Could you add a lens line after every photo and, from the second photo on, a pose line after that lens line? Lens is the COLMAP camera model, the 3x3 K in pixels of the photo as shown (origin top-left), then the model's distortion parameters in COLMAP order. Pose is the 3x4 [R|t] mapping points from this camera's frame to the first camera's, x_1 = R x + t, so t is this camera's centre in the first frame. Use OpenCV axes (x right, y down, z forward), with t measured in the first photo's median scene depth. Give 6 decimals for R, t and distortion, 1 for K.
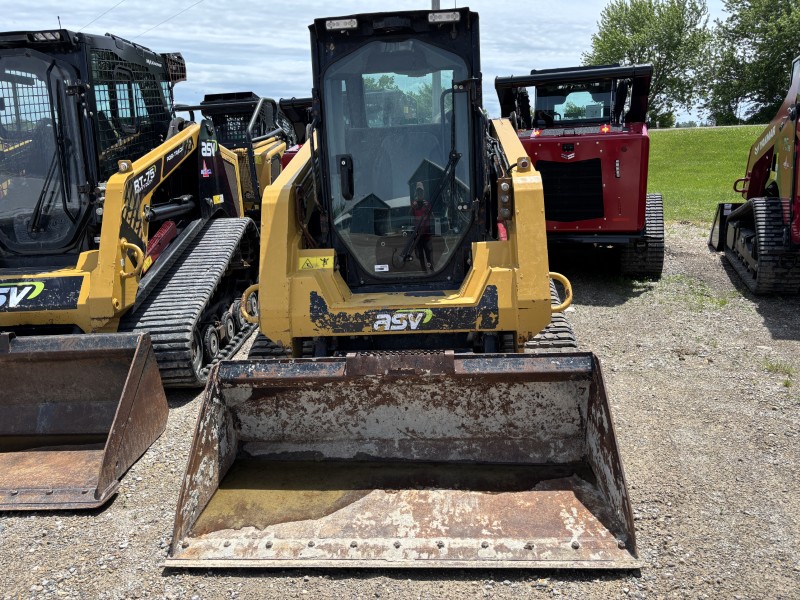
lens RADIAL K [[616.0, 0, 399.9], [0, 616.0, 295.6], [0, 0, 1]] dist [0.043472, -0.044652]
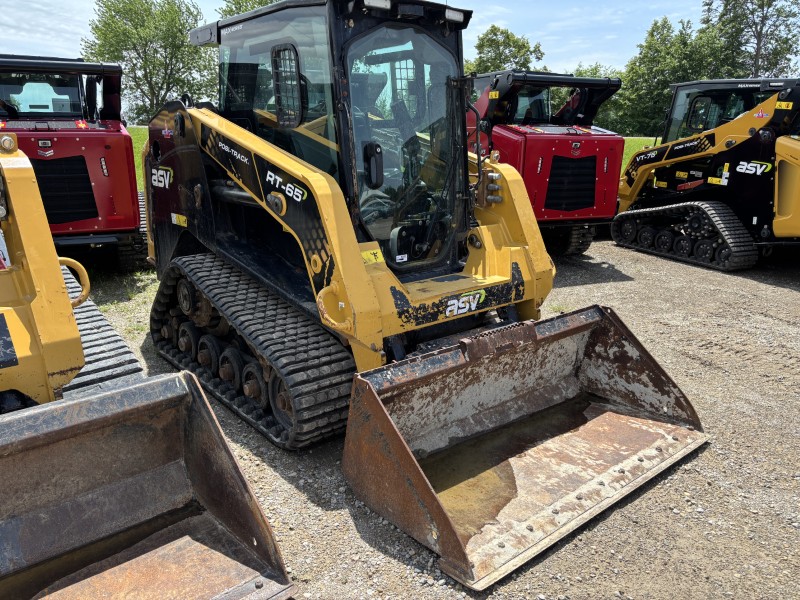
lens RADIAL K [[607.9, 0, 400.9], [0, 607.9, 304.1], [0, 0, 1]] dist [0.026057, -0.014316]
pose [[0.721418, -0.135668, 0.679081, -0.780739], [0.121365, 0.990214, 0.068896, -0.043241], [-0.681782, 0.032714, 0.730823, 0.316901]]
